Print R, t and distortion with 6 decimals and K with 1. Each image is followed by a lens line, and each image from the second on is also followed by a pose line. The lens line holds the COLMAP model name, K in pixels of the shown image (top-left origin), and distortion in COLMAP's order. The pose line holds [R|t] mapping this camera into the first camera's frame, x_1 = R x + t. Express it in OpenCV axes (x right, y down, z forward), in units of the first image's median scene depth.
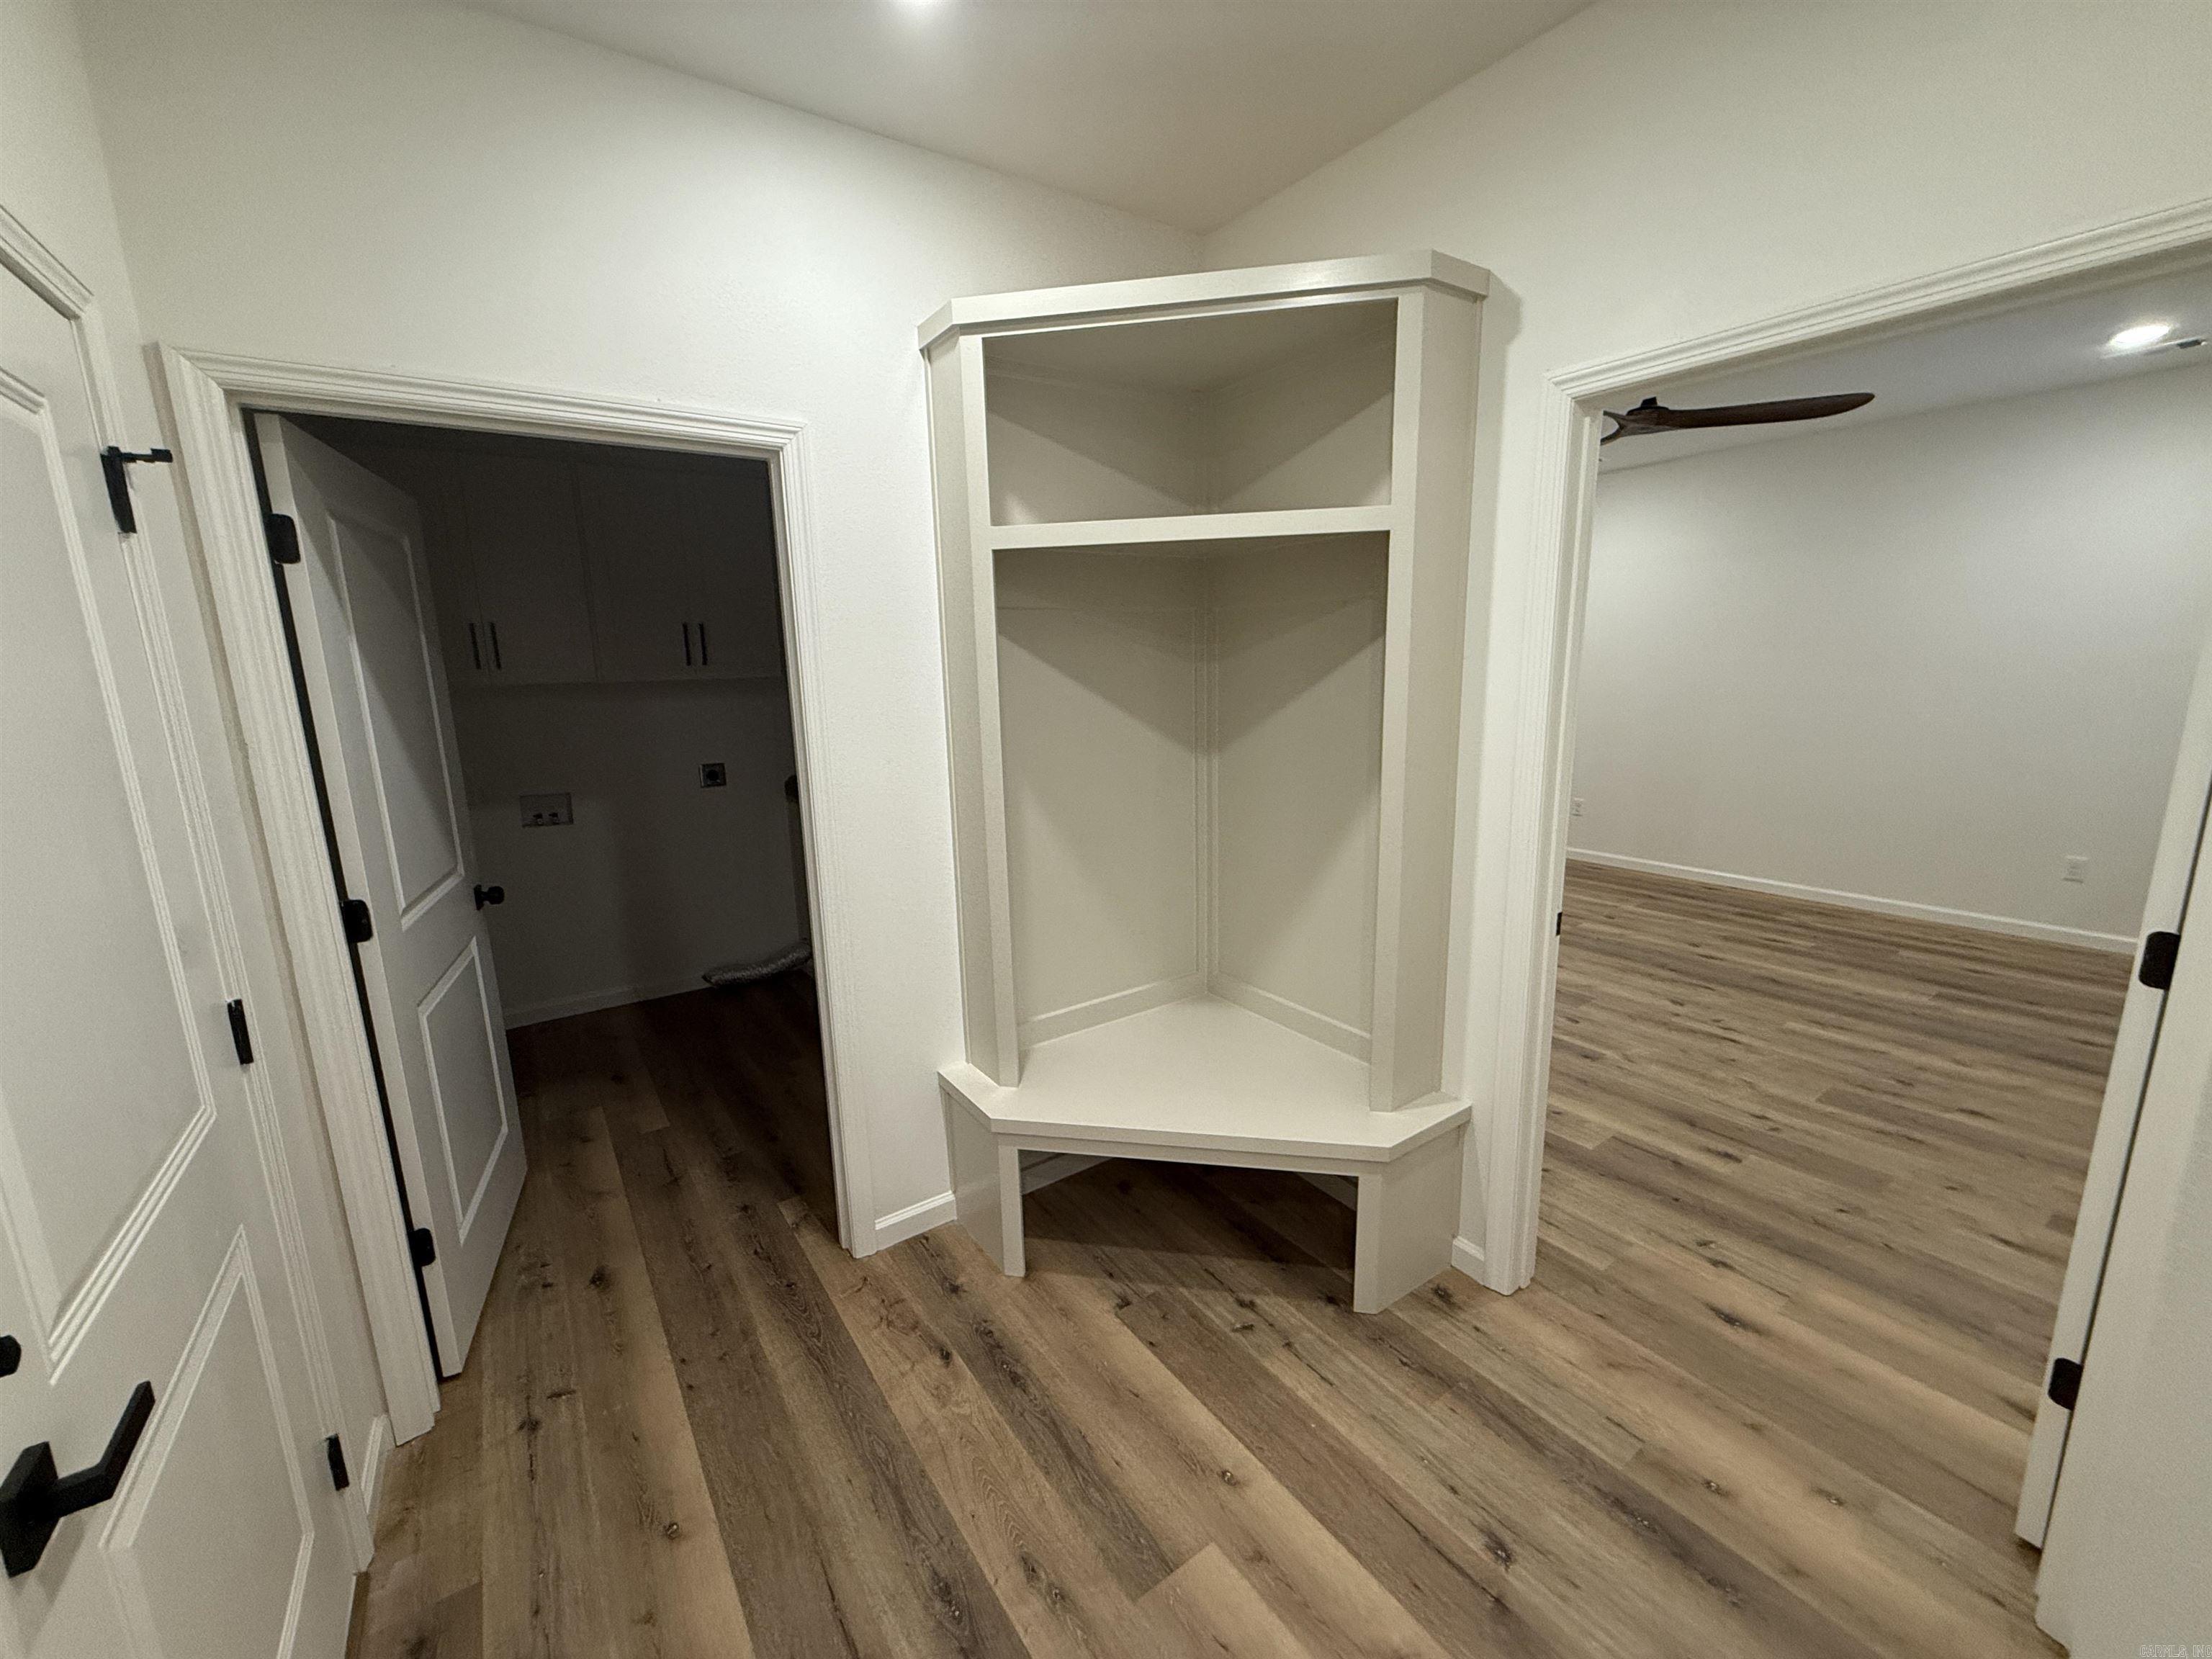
lens RADIAL K [[879.4, 0, 1106.1], [0, 879.4, 828.8], [0, 0, 1]] dist [-0.001201, 0.000113]
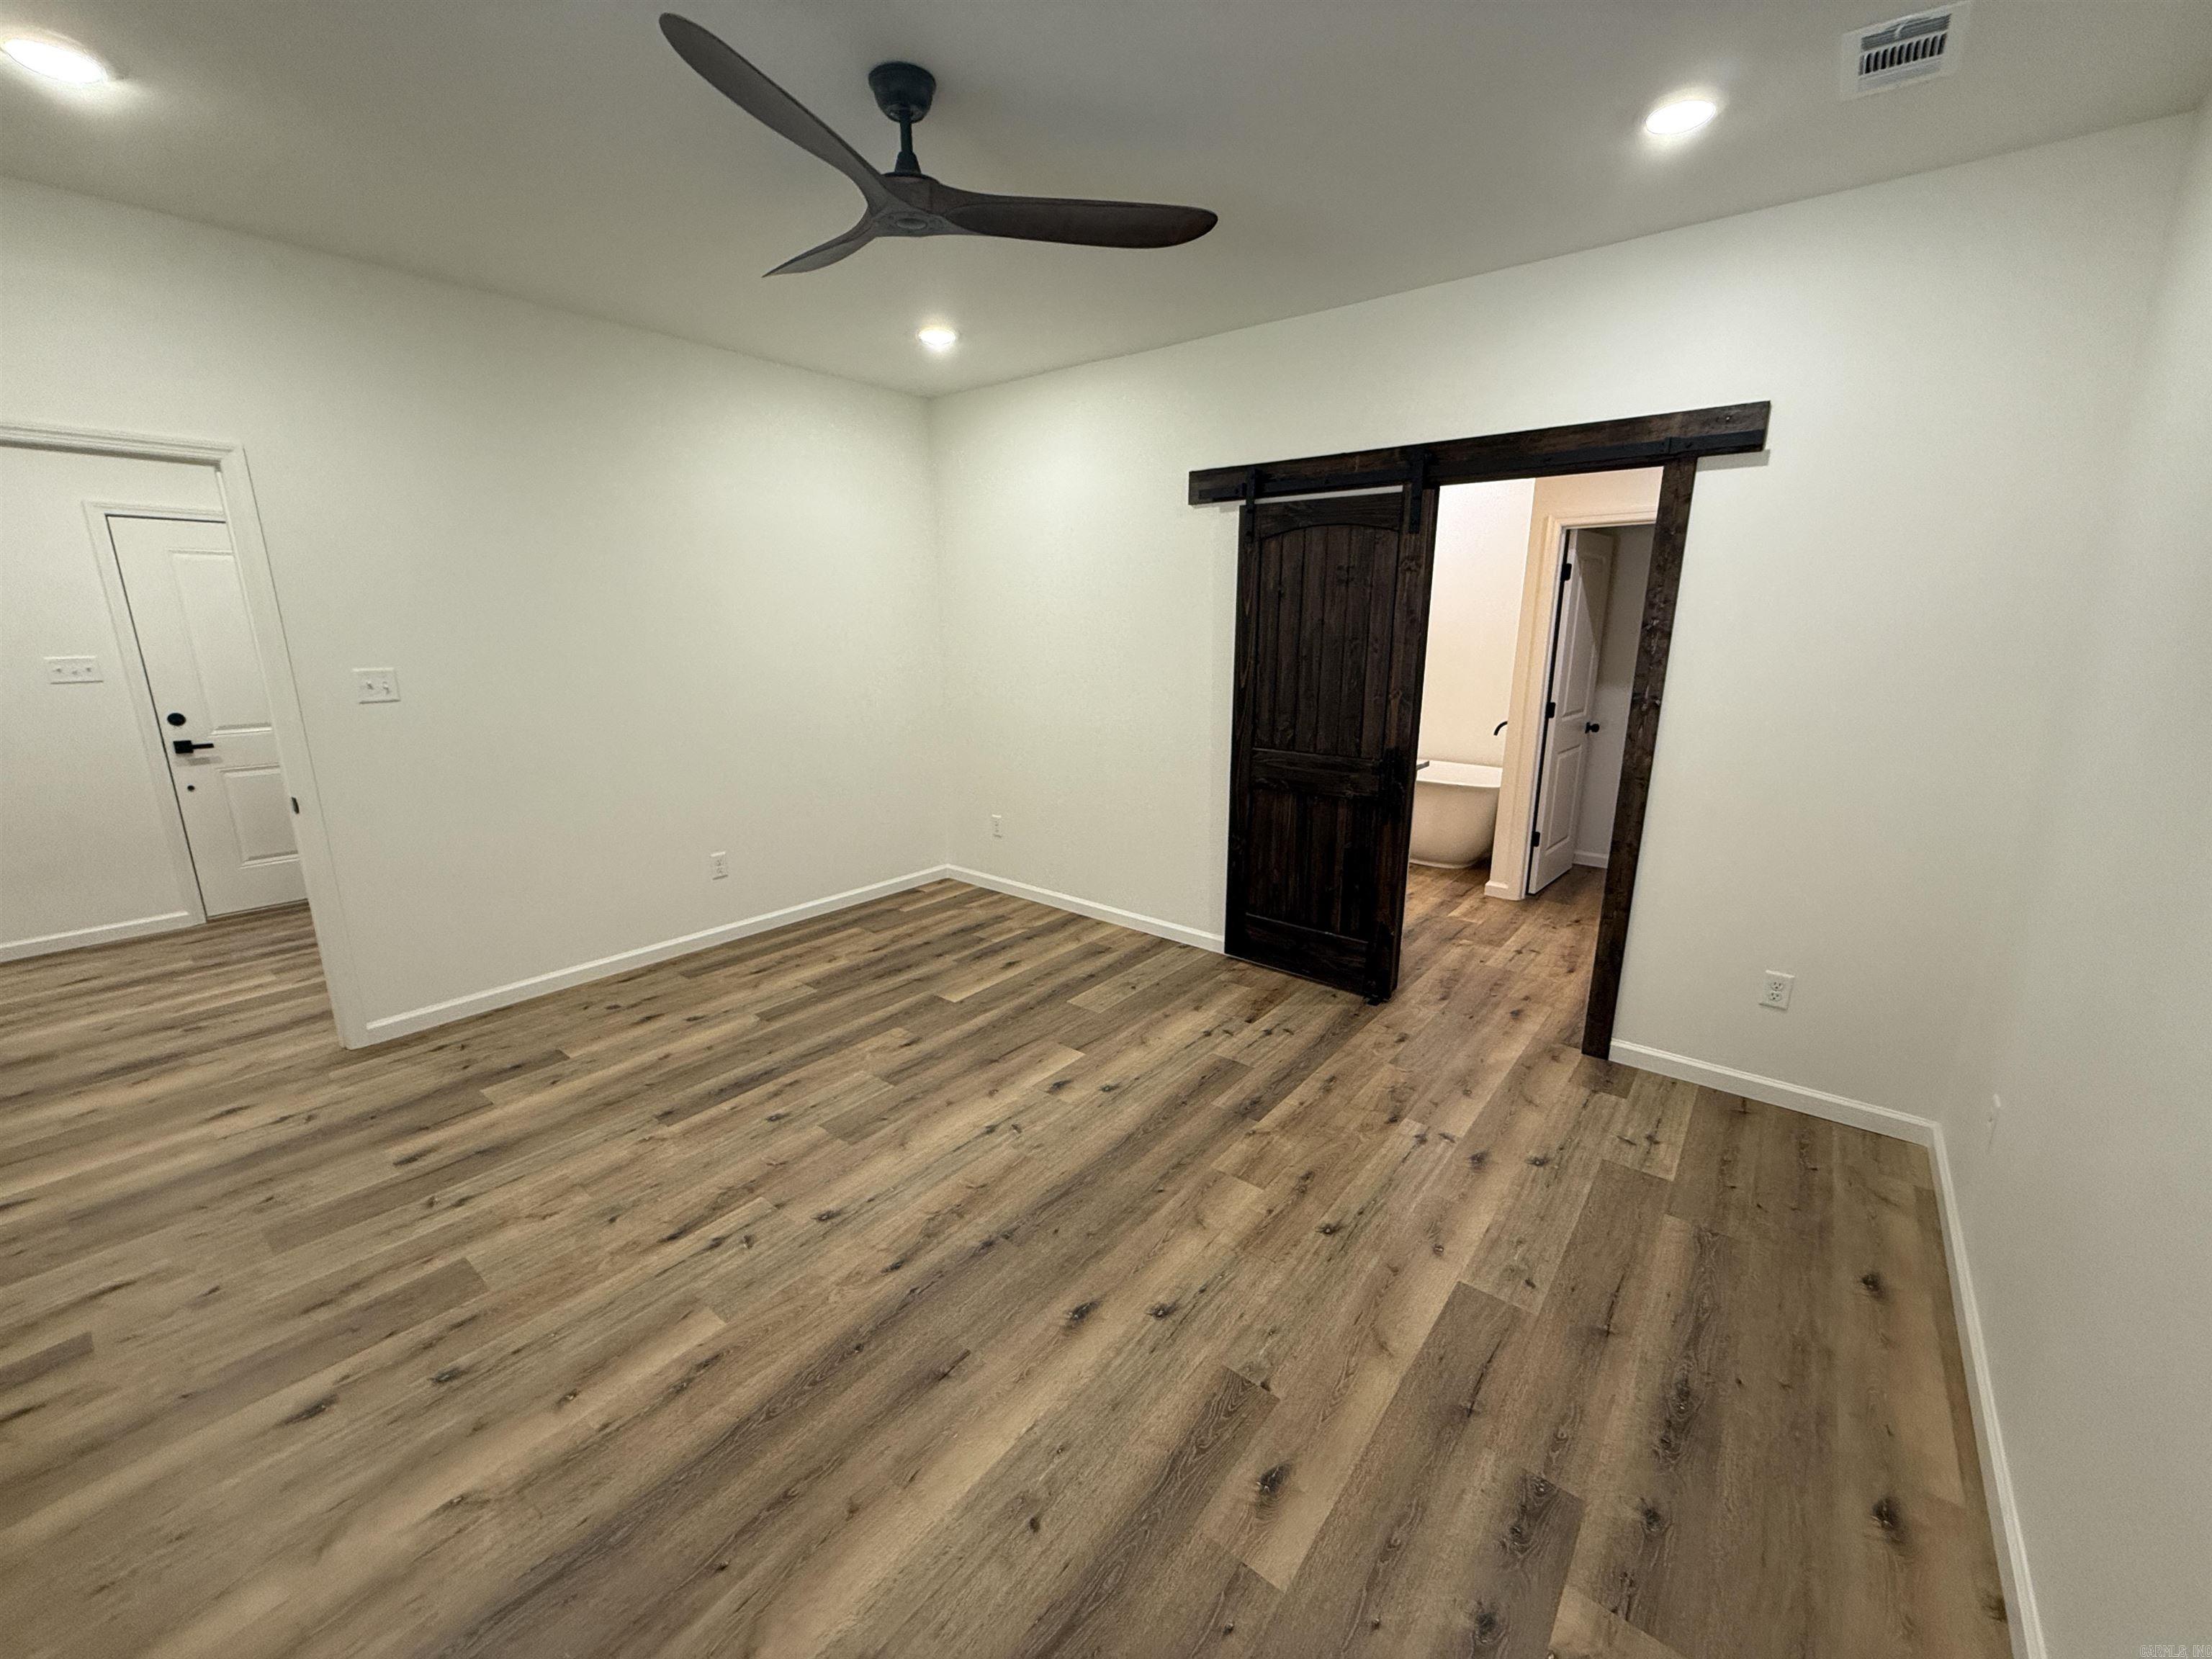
lens RADIAL K [[879.4, 0, 1117.9], [0, 879.4, 831.0], [0, 0, 1]] dist [-0.001201, 0.000113]
pose [[0.287217, 0.253875, -0.923609, 1.957255], [-0.196378, 0.959362, 0.202635, -0.367018], [0.937519, 0.123176, 0.325400, 1.548013]]
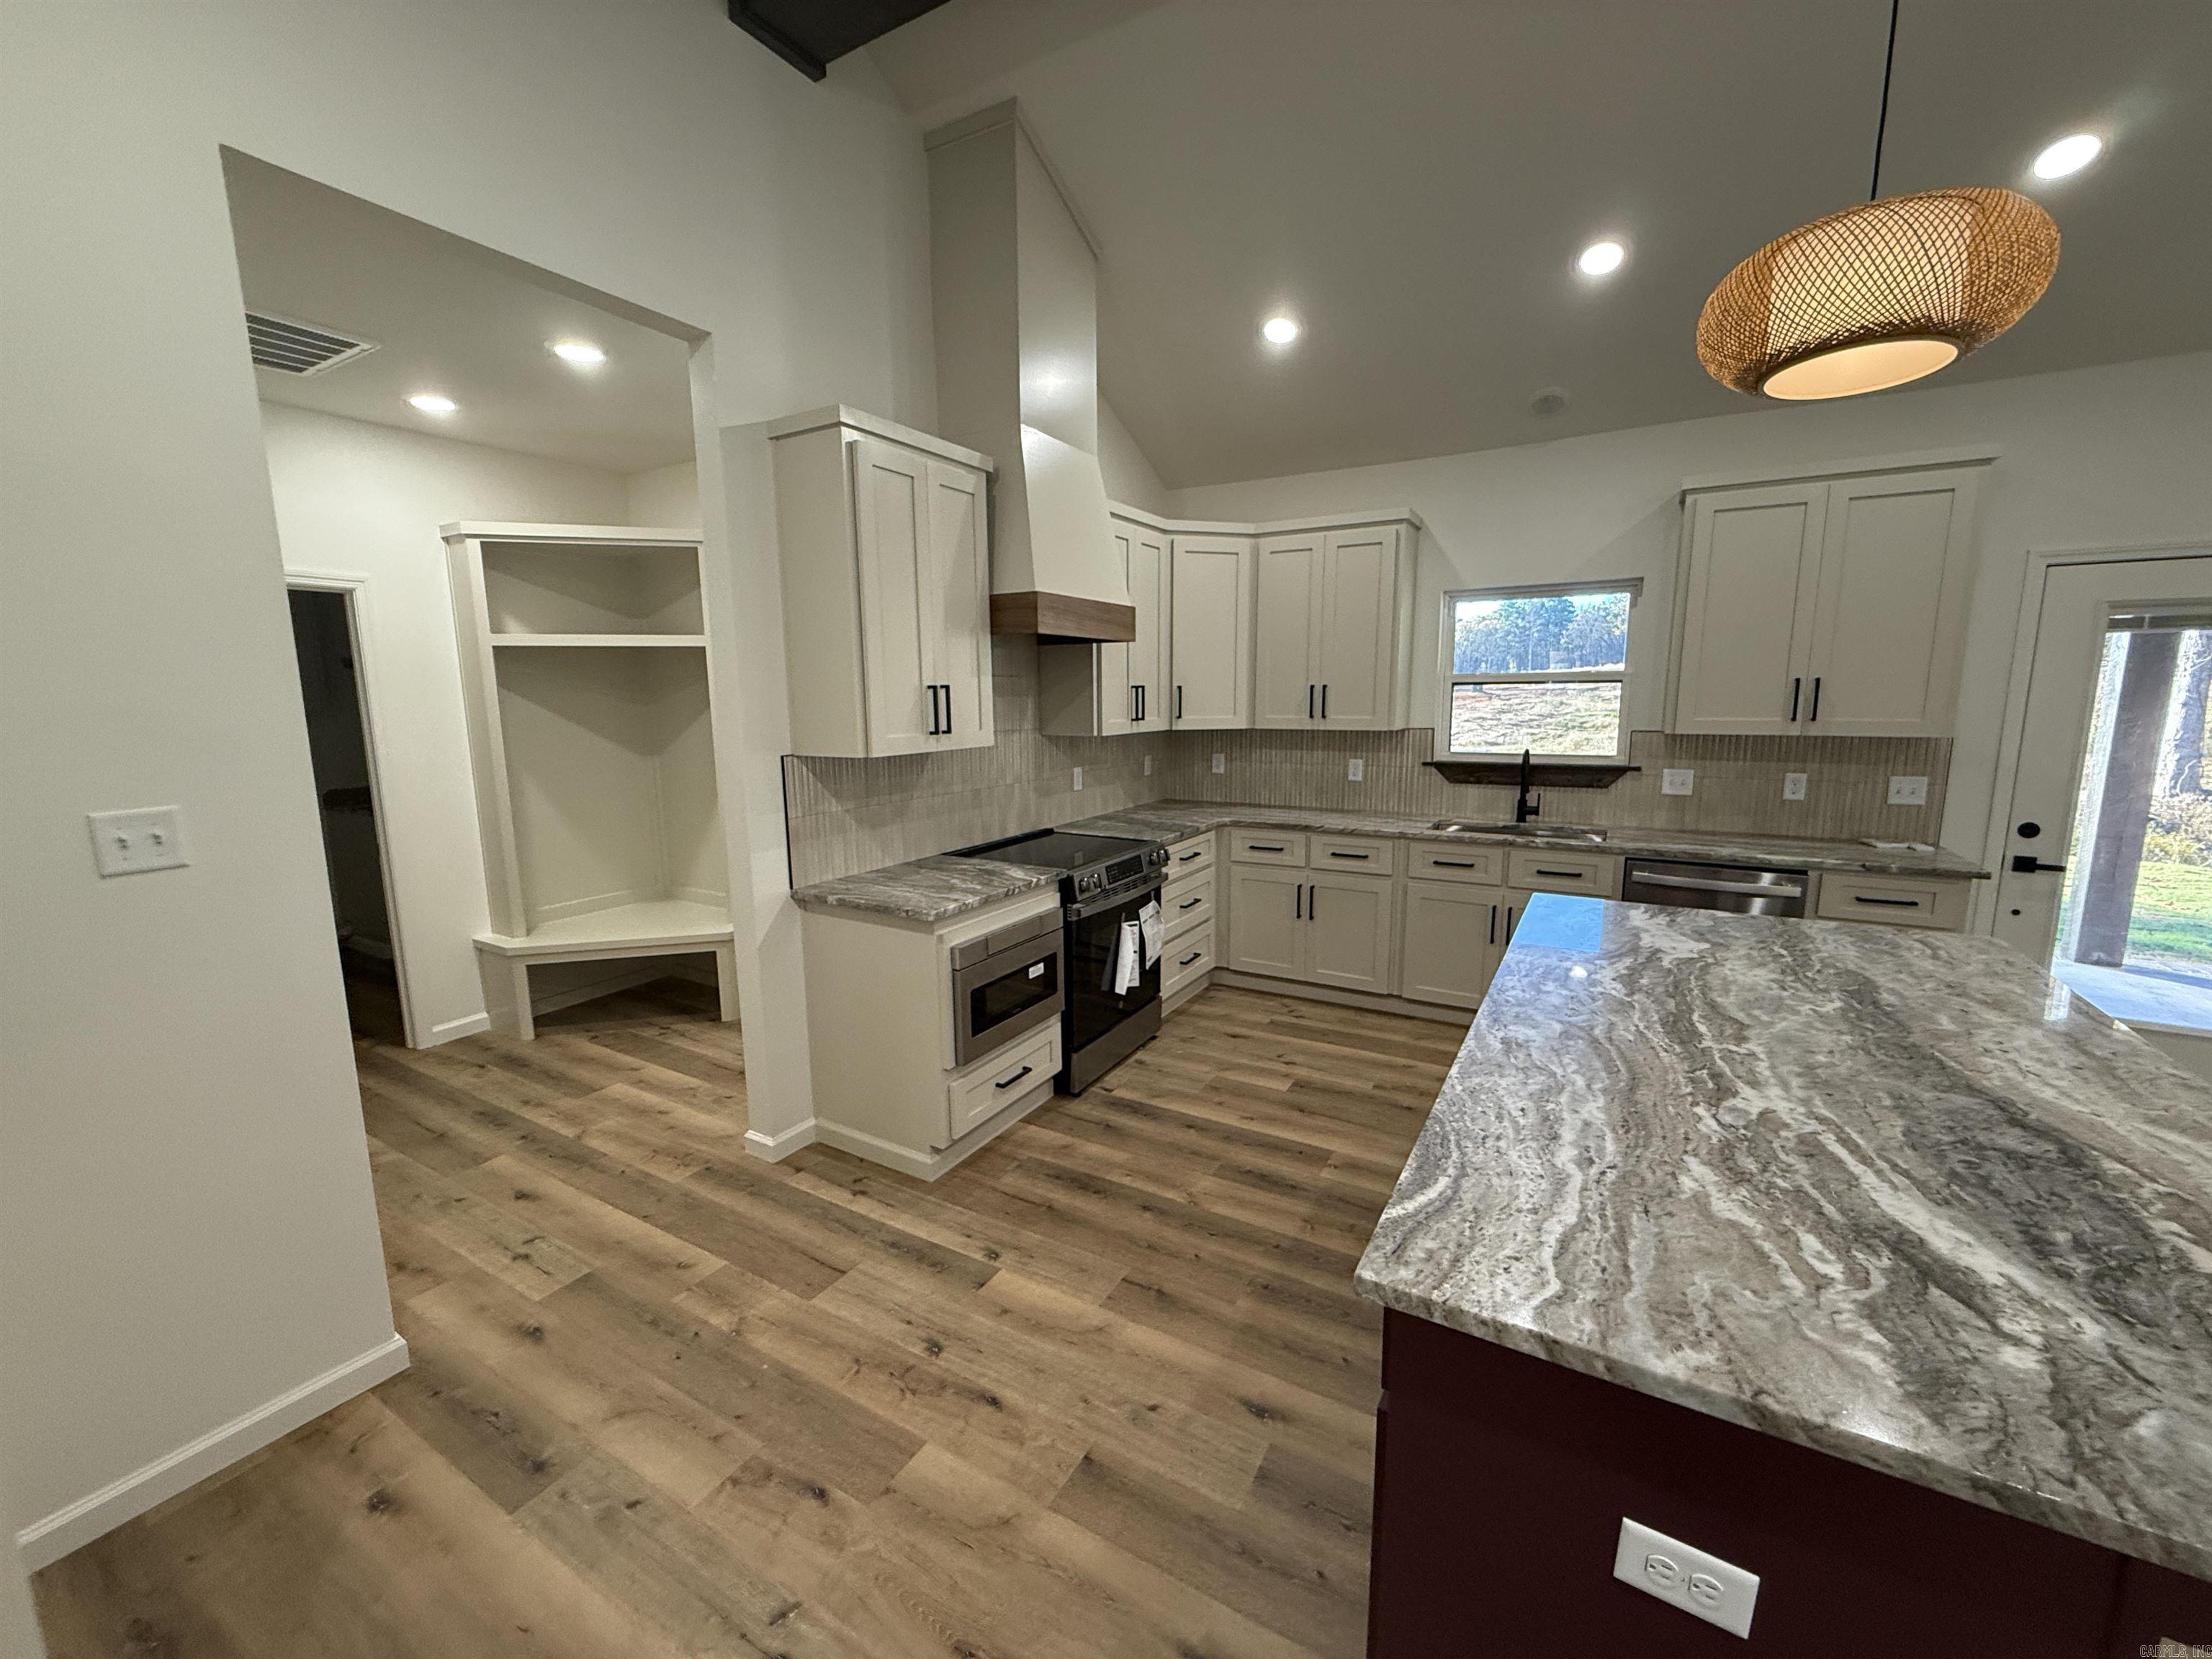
lens RADIAL K [[879.4, 0, 1103.1], [0, 879.4, 828.7], [0, 0, 1]] dist [-0.001201, 0.000113]
pose [[0.908831, -0.049583, 0.414207, 0.229978], [0.068751, 0.997137, -0.031487, 0.199394], [-0.411460, 0.057093, 0.909638, -1.091162]]
